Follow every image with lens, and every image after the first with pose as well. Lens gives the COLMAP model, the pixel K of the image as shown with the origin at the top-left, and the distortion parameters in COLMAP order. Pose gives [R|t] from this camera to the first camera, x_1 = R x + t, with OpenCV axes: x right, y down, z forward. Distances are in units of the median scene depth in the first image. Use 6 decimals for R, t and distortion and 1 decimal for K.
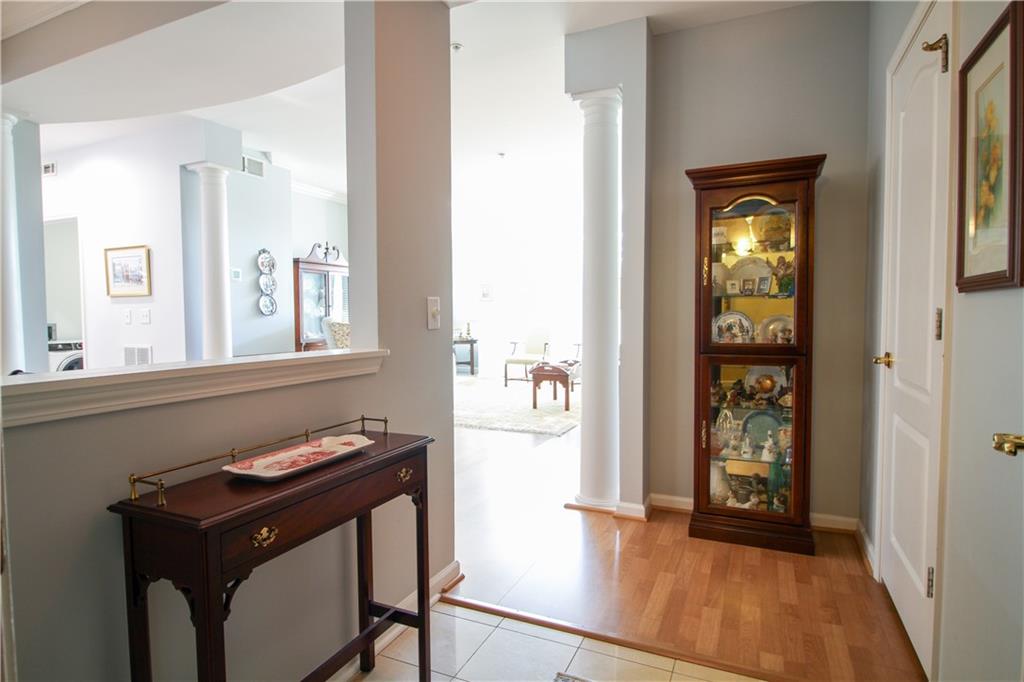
lens RADIAL K [[551.8, 0, 512.0], [0, 551.8, 341.0], [0, 0, 1]] dist [0.001899, 0.000319]
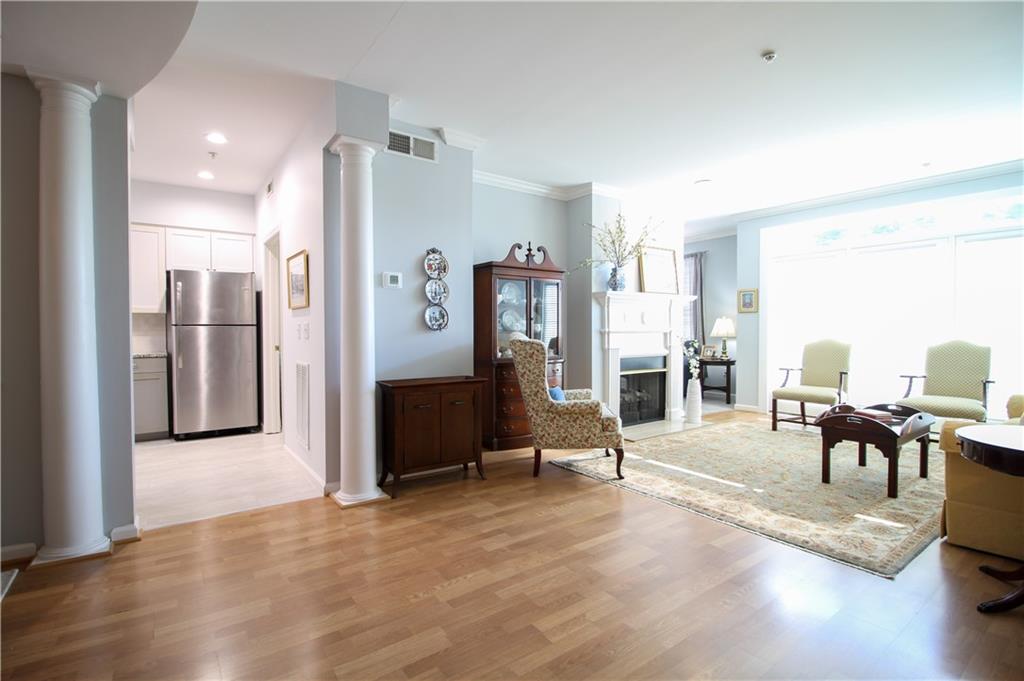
lens RADIAL K [[472.7, 0, 507.2], [0, 472.7, 339.0], [0, 0, 1]] dist [0.000932, -0.013450]
pose [[0.861373, 0.015276, -0.507744, -0.000664], [-0.028119, 0.999449, -0.017634, -0.020793], [0.507195, 0.029466, 0.861328, 0.393496]]
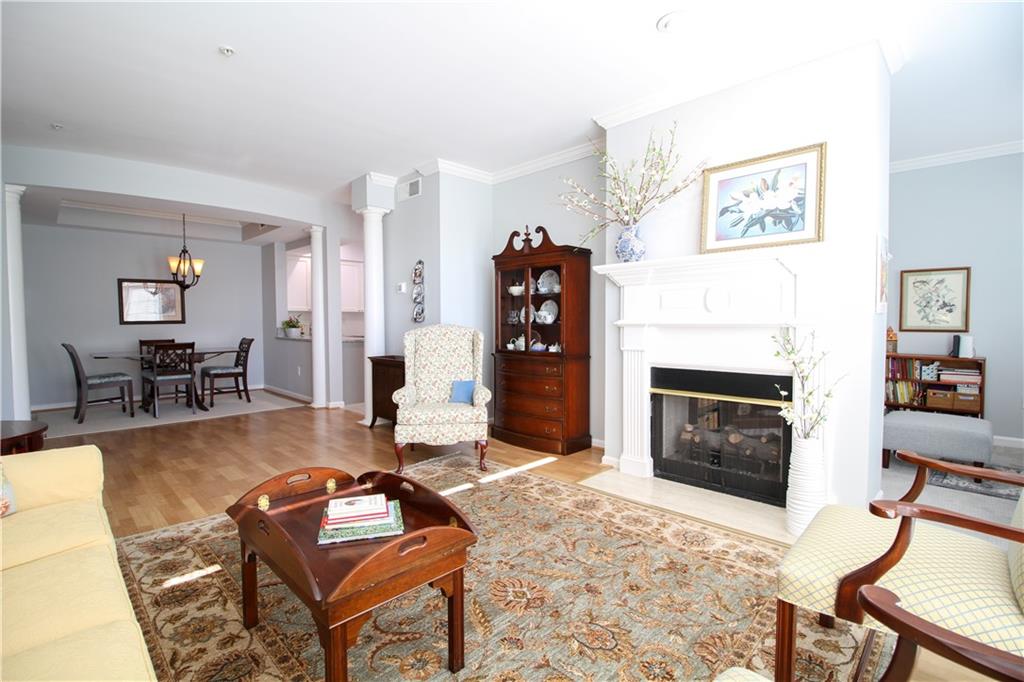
lens RADIAL K [[472.7, 0, 507.2], [0, 472.7, 339.5], [0, 0, 1]] dist [0.000932, -0.013450]
pose [[-0.353146, 0.041874, -0.934631, 0.303691], [-0.038763, 0.997485, 0.059336, -0.063398], [0.934765, 0.057183, -0.350635, 1.274743]]
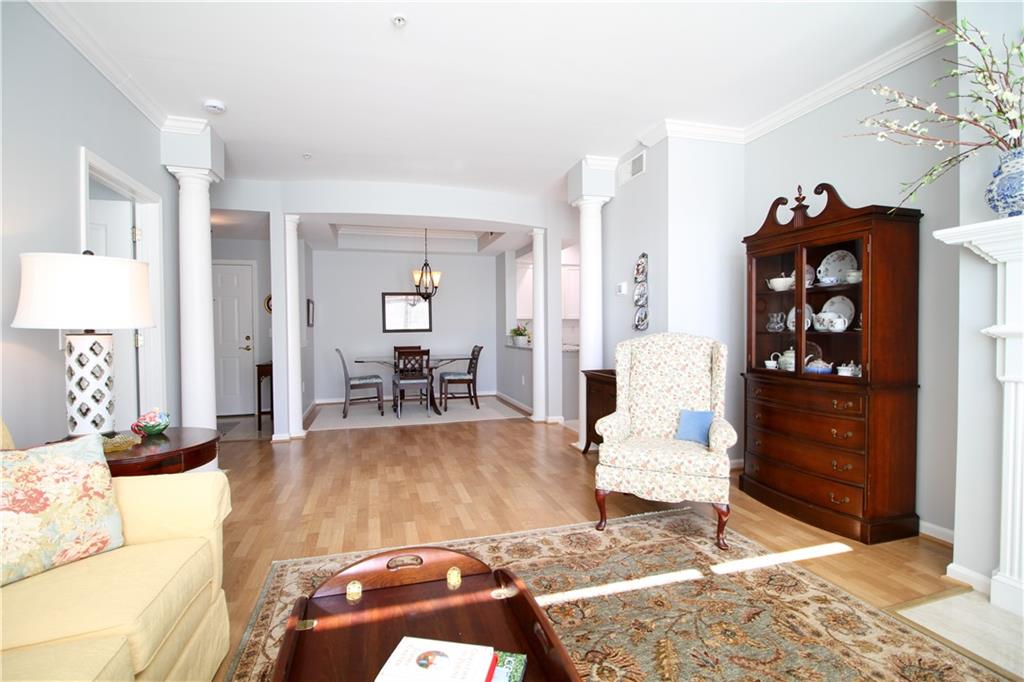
lens RADIAL K [[472.7, 0, 507.2], [0, 472.7, 339.5], [0, 0, 1]] dist [0.000932, -0.013450]
pose [[-0.764005, 0.023151, -0.644795, 0.165582], [-0.019381, 0.998082, 0.058800, -0.060702], [0.644919, 0.057420, -0.762091, 1.227465]]
